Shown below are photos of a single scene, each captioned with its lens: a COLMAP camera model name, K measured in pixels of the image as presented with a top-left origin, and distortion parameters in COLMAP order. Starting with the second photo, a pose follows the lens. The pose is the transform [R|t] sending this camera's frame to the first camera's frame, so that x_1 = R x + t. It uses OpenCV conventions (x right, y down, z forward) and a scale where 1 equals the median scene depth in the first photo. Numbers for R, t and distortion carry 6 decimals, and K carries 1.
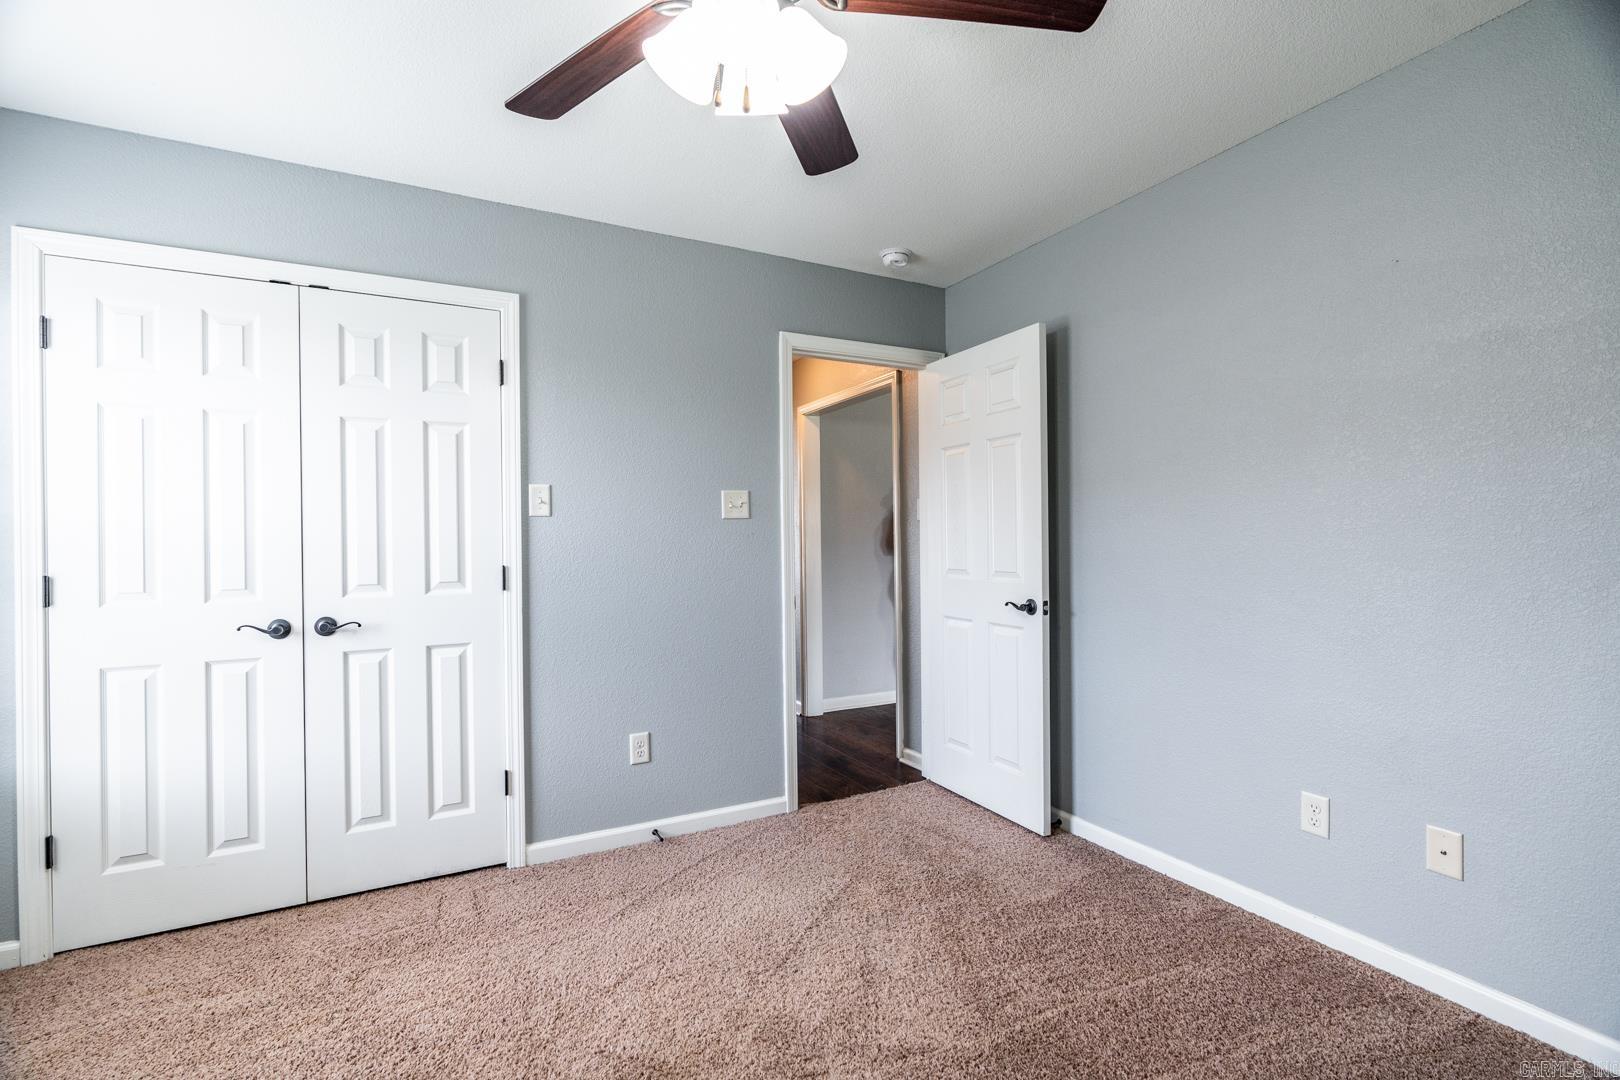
lens RADIAL K [[777.6, 0, 810.0], [0, 777.6, 540.0], [0, 0, 1]] dist [0.008237, 0.000261]
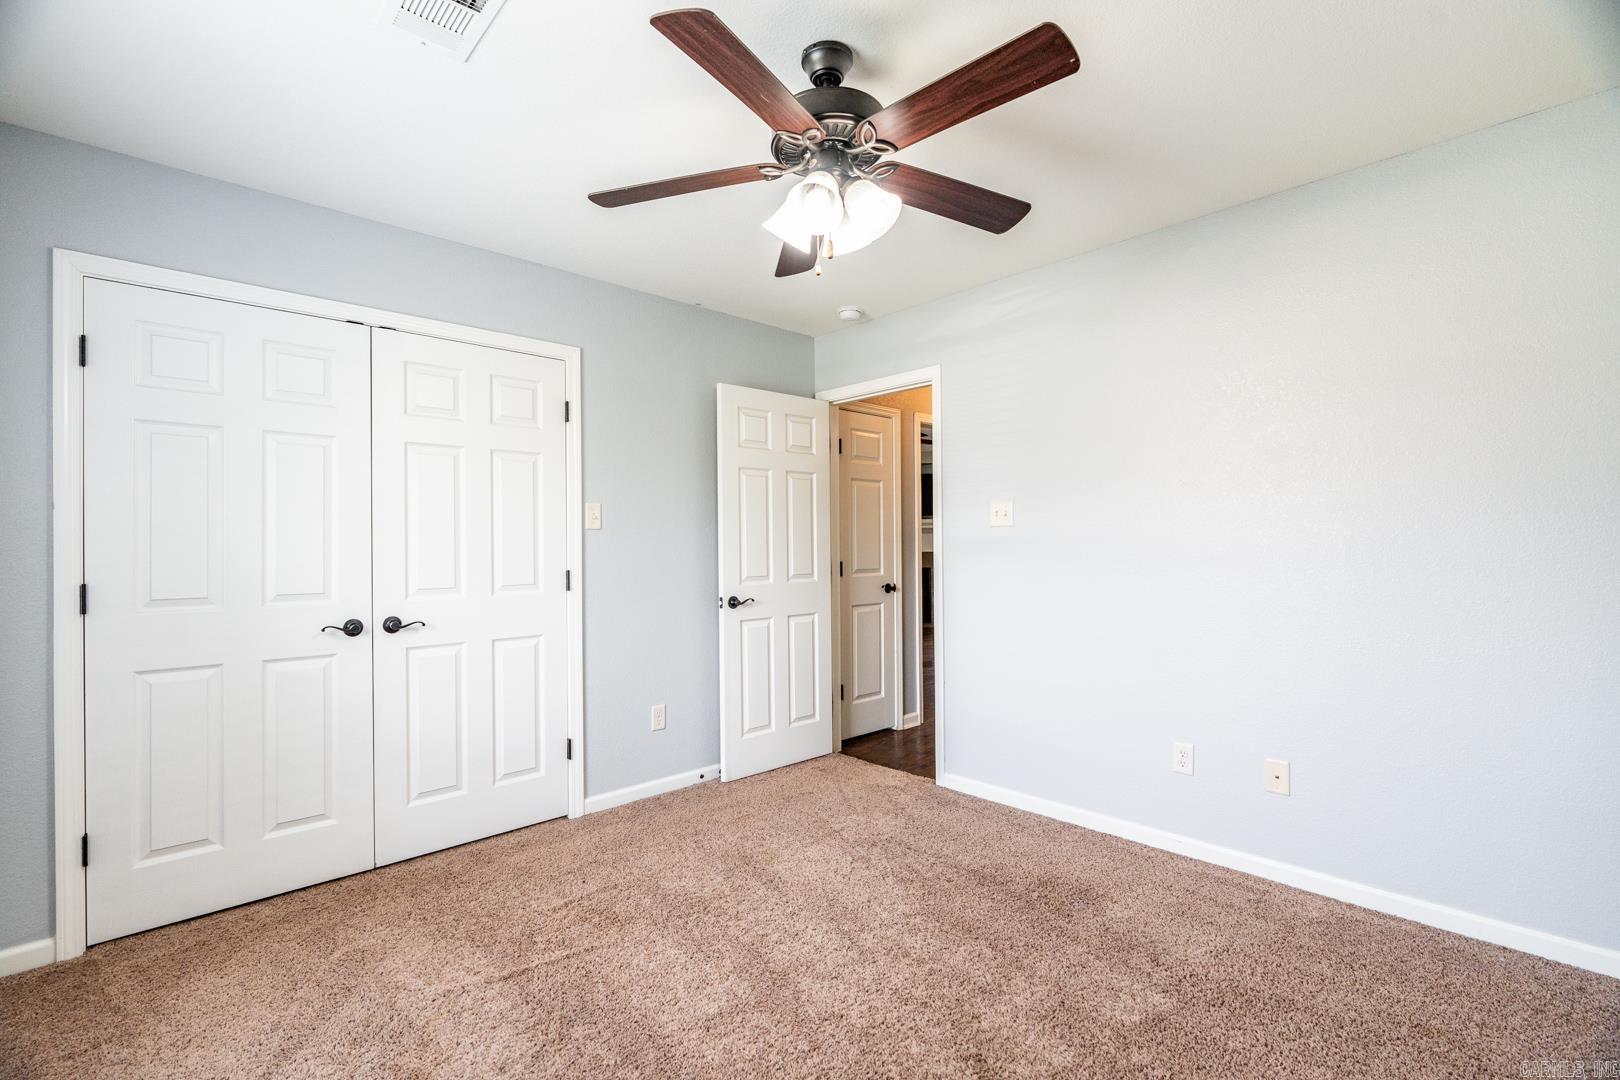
lens RADIAL K [[727.2, 0, 806.6], [0, 727.2, 543.8], [0, 0, 1]] dist [-0.011493, 0.001522]
pose [[0.964656, -0.000170, 0.263513, -0.323392], [0.001703, 0.999983, -0.005589, -0.000731], [-0.263508, 0.005840, 0.964640, -0.185804]]
